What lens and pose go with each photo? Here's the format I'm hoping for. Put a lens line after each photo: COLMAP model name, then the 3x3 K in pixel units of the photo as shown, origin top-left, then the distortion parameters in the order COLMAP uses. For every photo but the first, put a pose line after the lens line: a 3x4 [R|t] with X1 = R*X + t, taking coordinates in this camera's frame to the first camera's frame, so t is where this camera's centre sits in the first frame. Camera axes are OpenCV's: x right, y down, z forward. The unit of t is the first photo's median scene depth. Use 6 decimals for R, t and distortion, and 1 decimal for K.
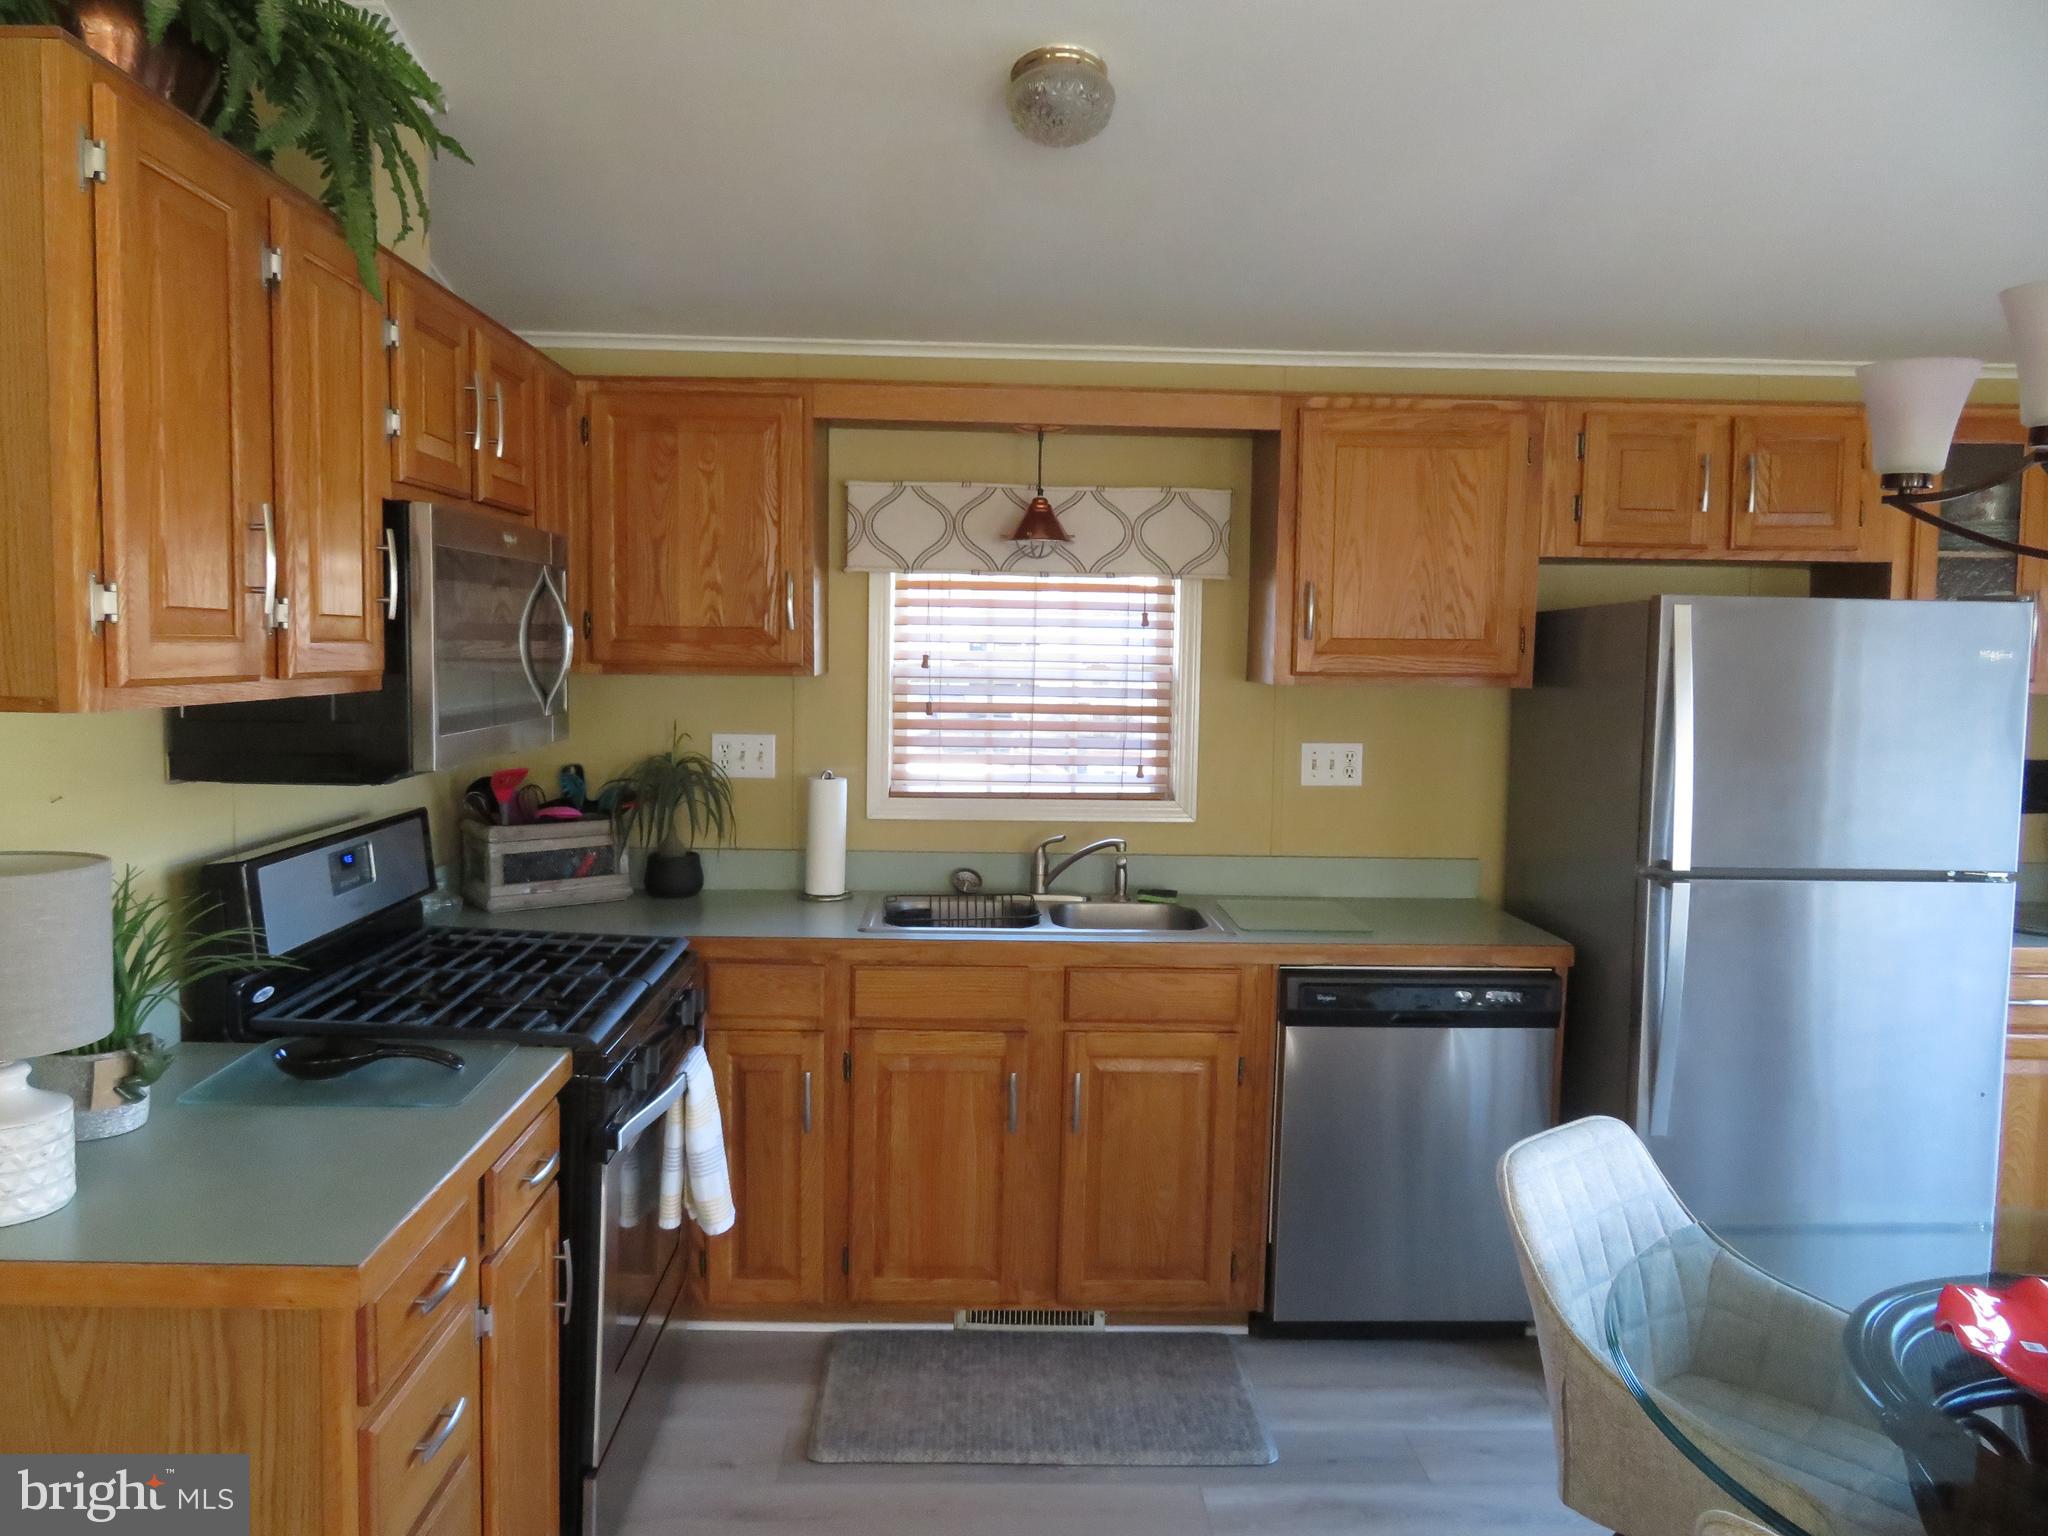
lens RADIAL K [[1457.3, 0, 1017.1], [0, 1457.3, 767.3], [0, 0, 1]] dist [-0.004002, -0.003282]
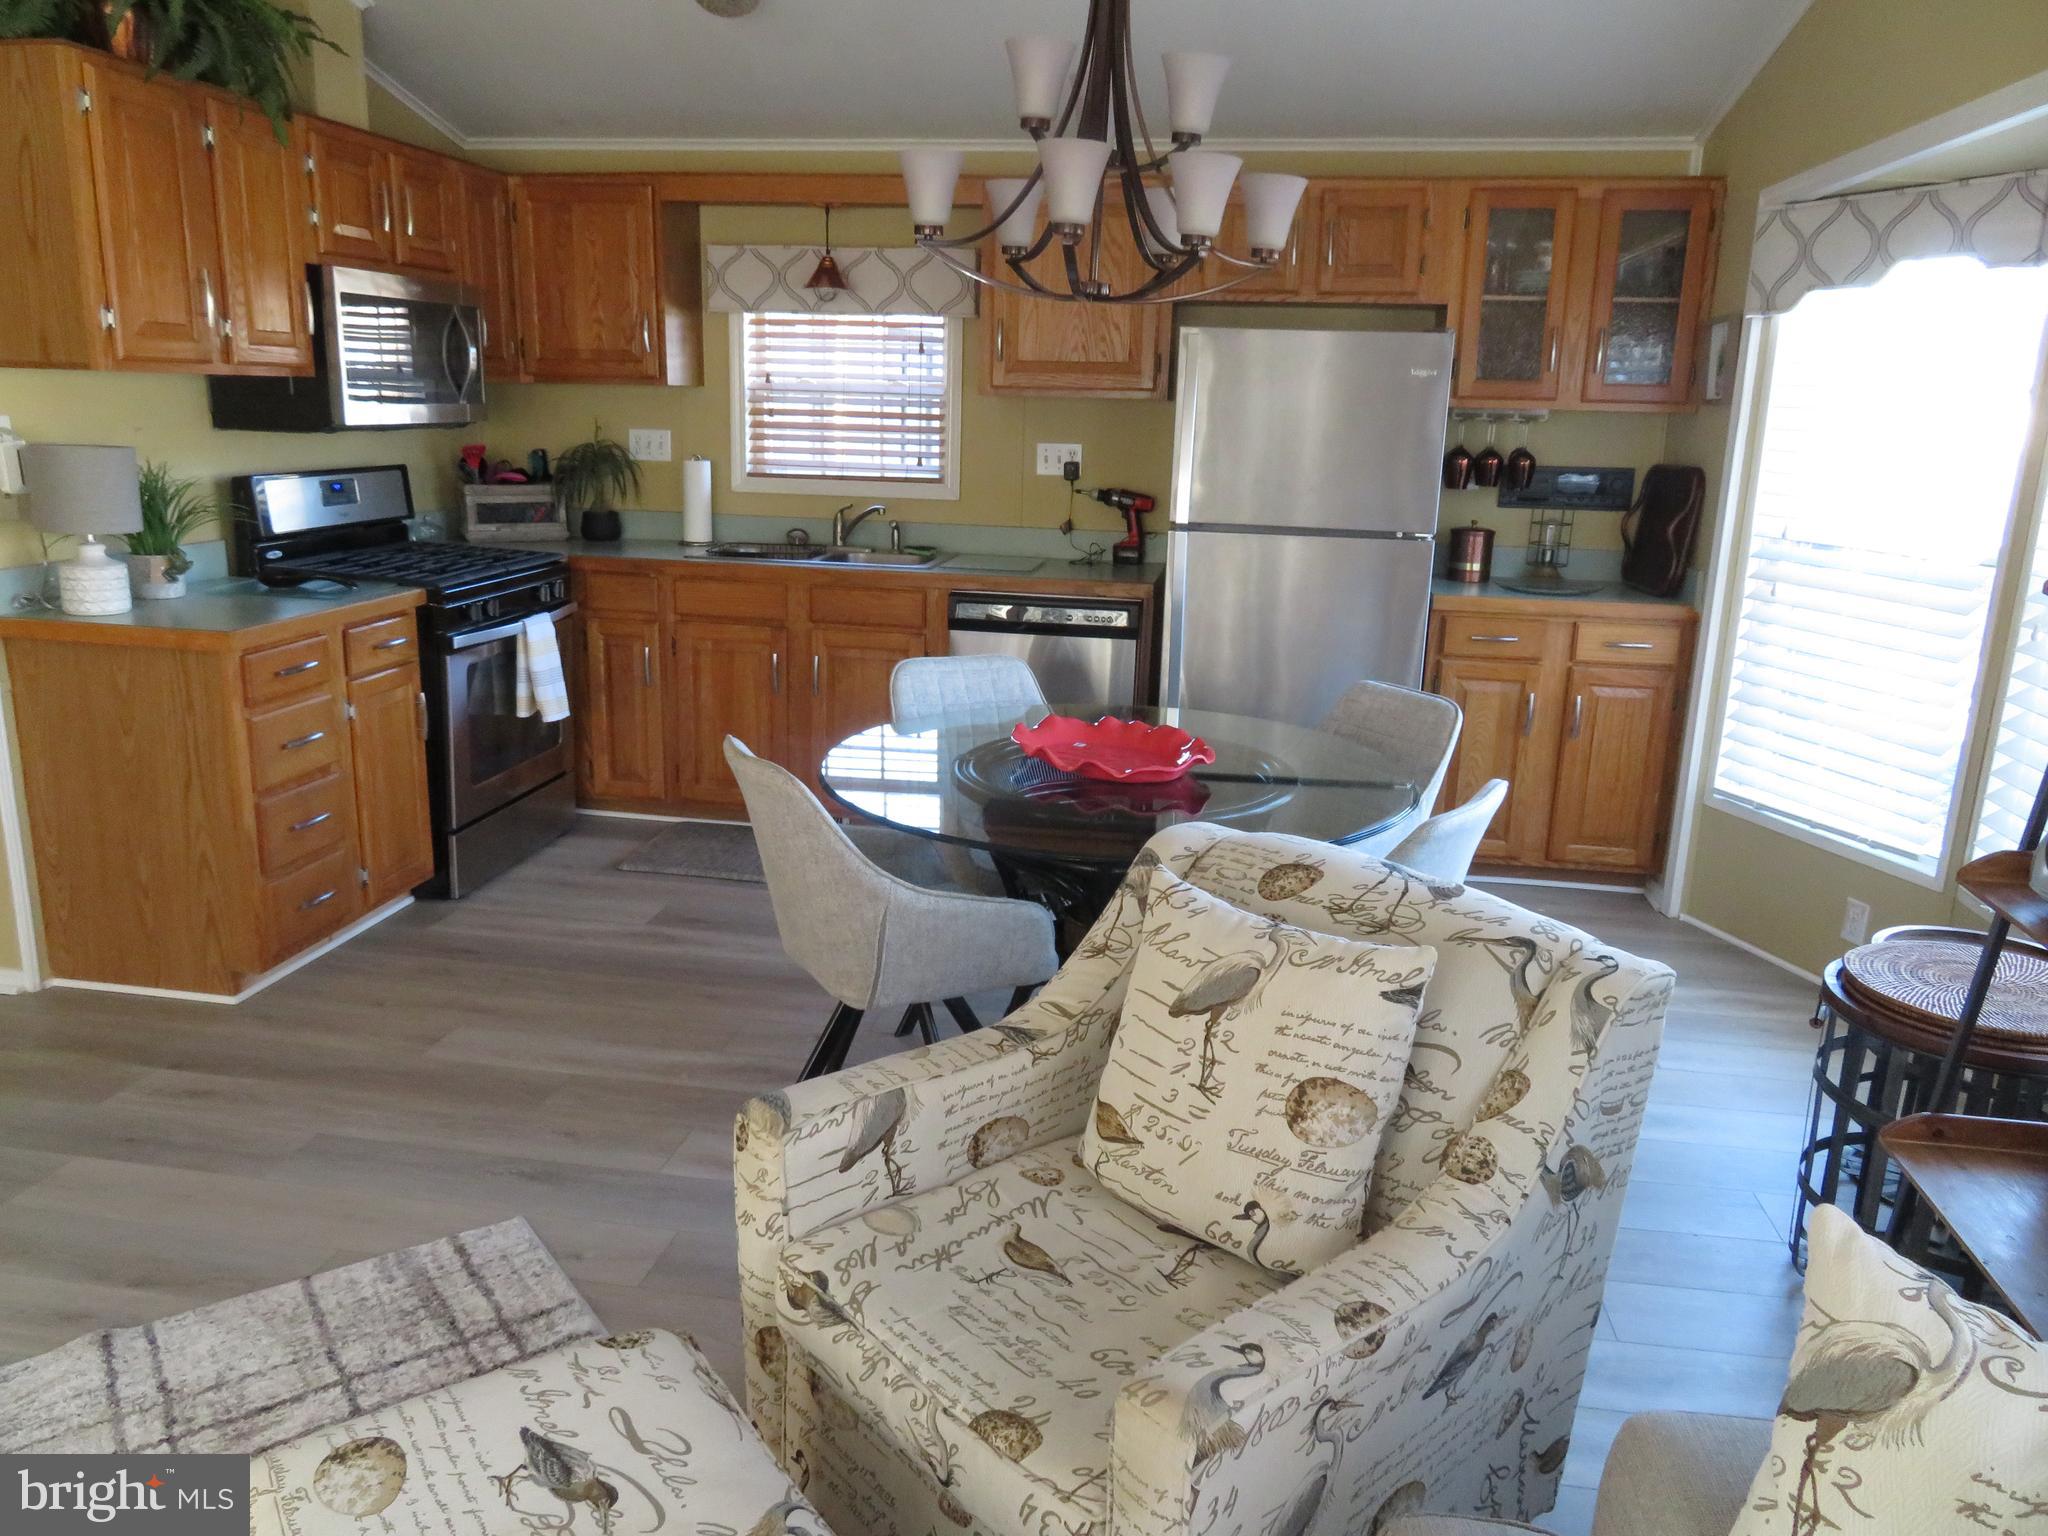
lens RADIAL K [[1452.8, 0, 1022.6], [0, 1452.8, 770.3], [0, 0, 1]] dist [-0.009410, -0.005063]
pose [[0.981601, 0.058119, -0.181885, 0.514873], [-0.027922, 0.986003, 0.164374, 0.071819], [0.188893, -0.156271, 0.969484, -0.419061]]
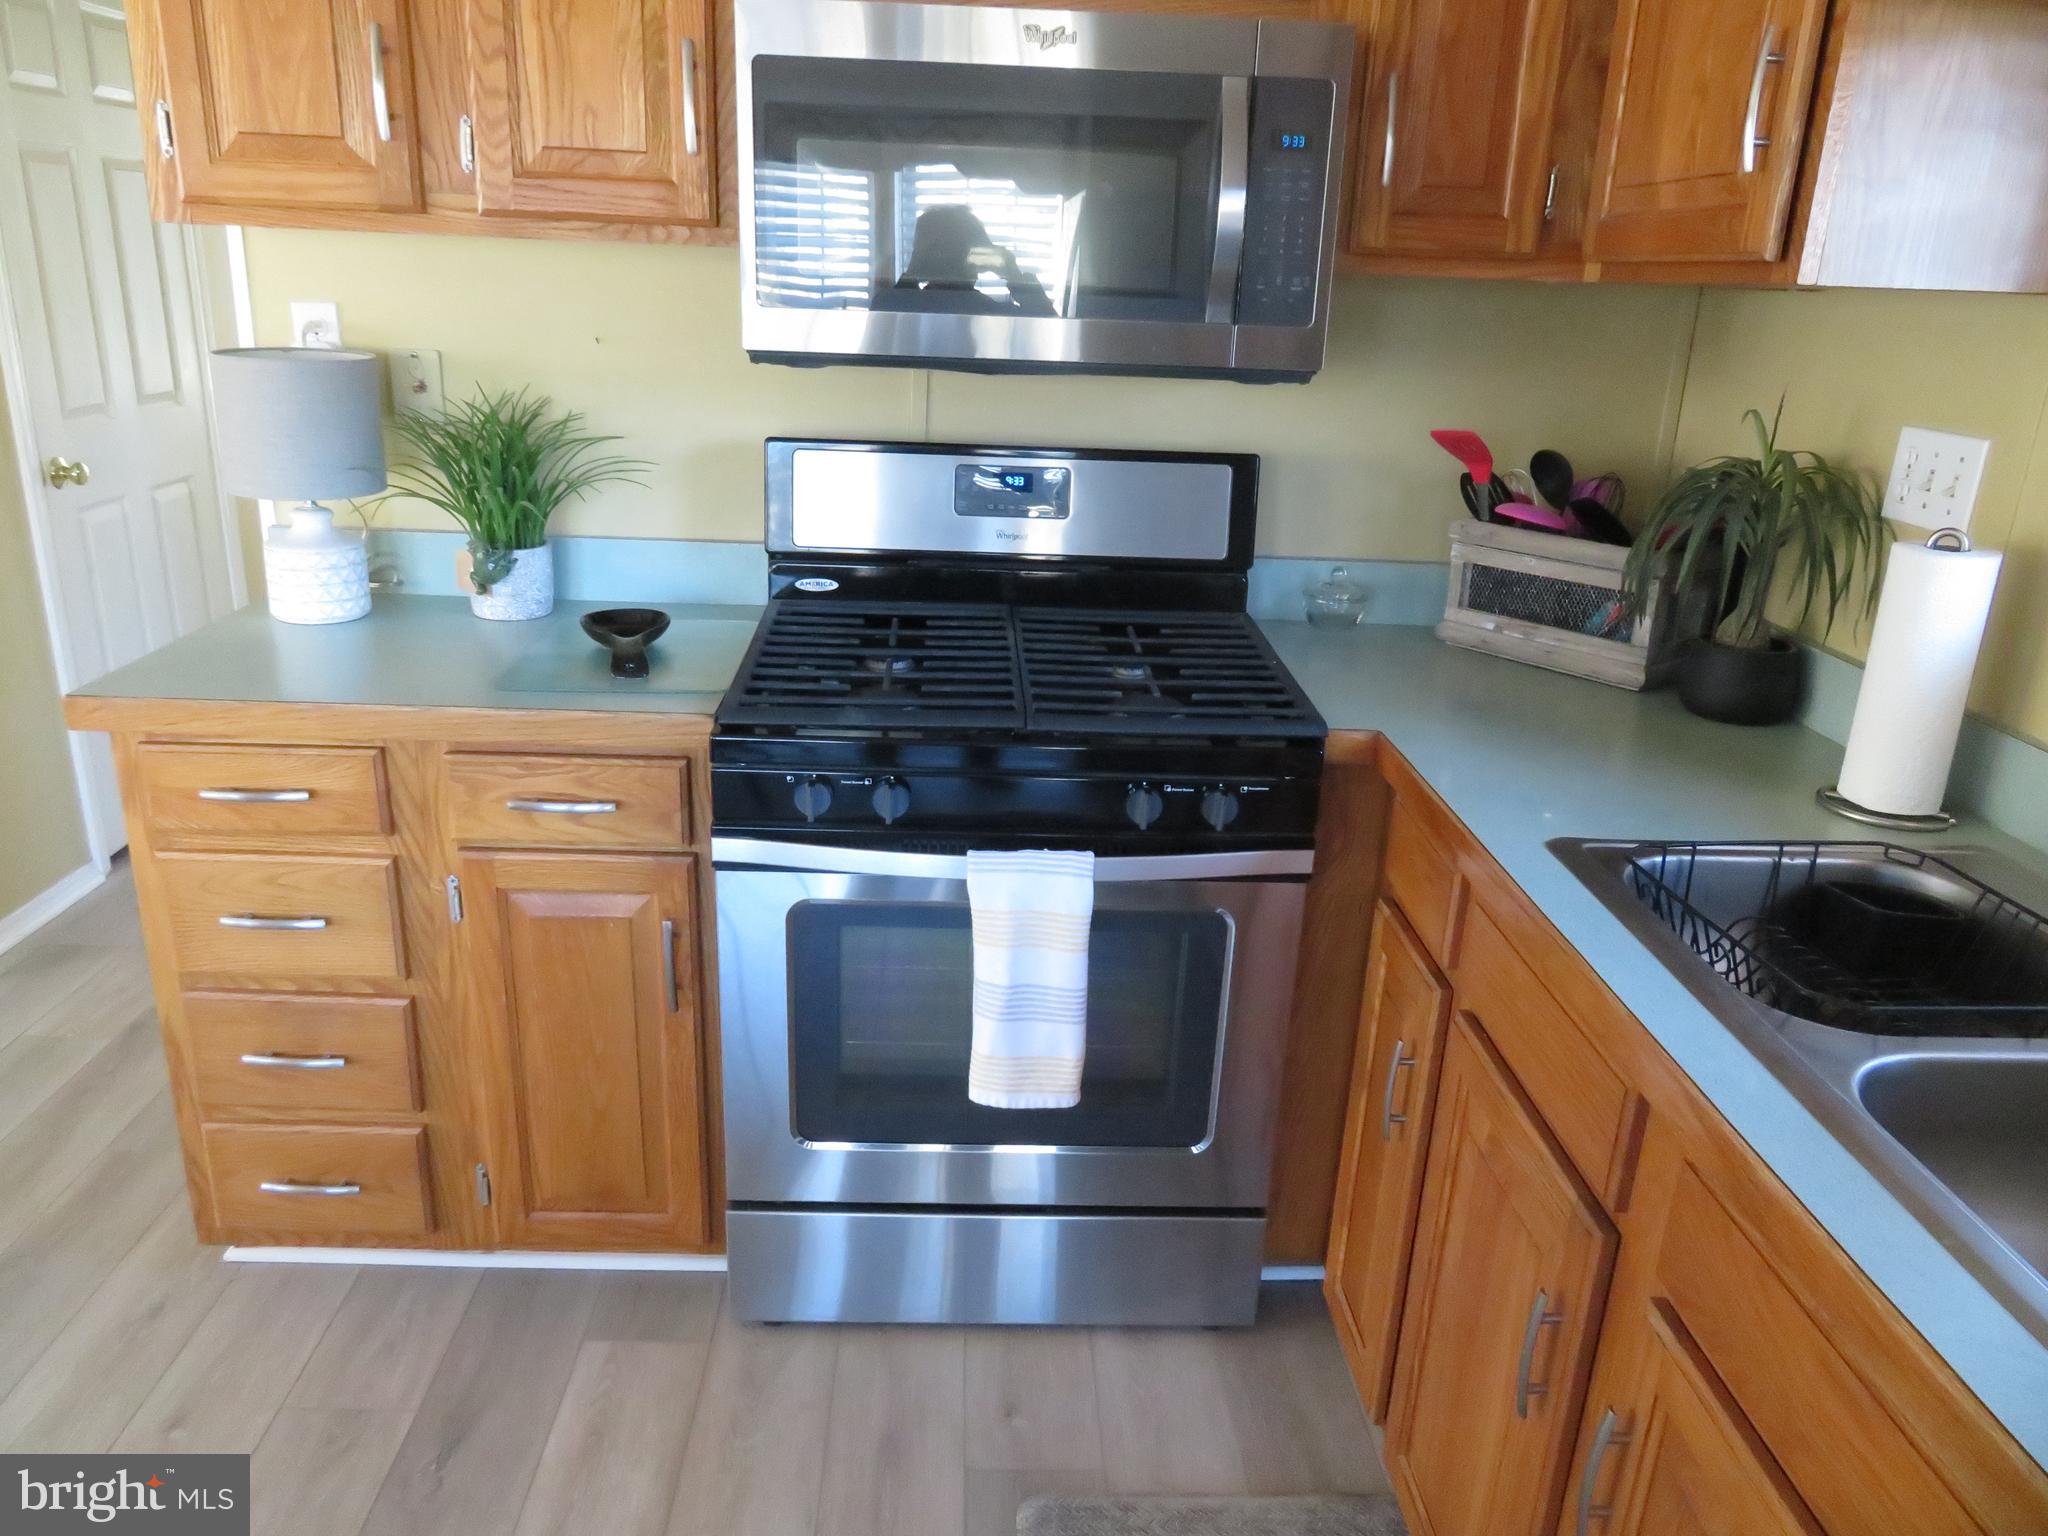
lens RADIAL K [[1466.6, 0, 1023.7], [0, 1466.6, 770.4], [0, 0, 1]] dist [-0.016533, 0.020705]
pose [[0.000761, 0.307698, -0.951484, 0.327935], [-0.123254, 0.944258, 0.305263, -0.031166], [0.992375, 0.117042, 0.038644, 0.800870]]
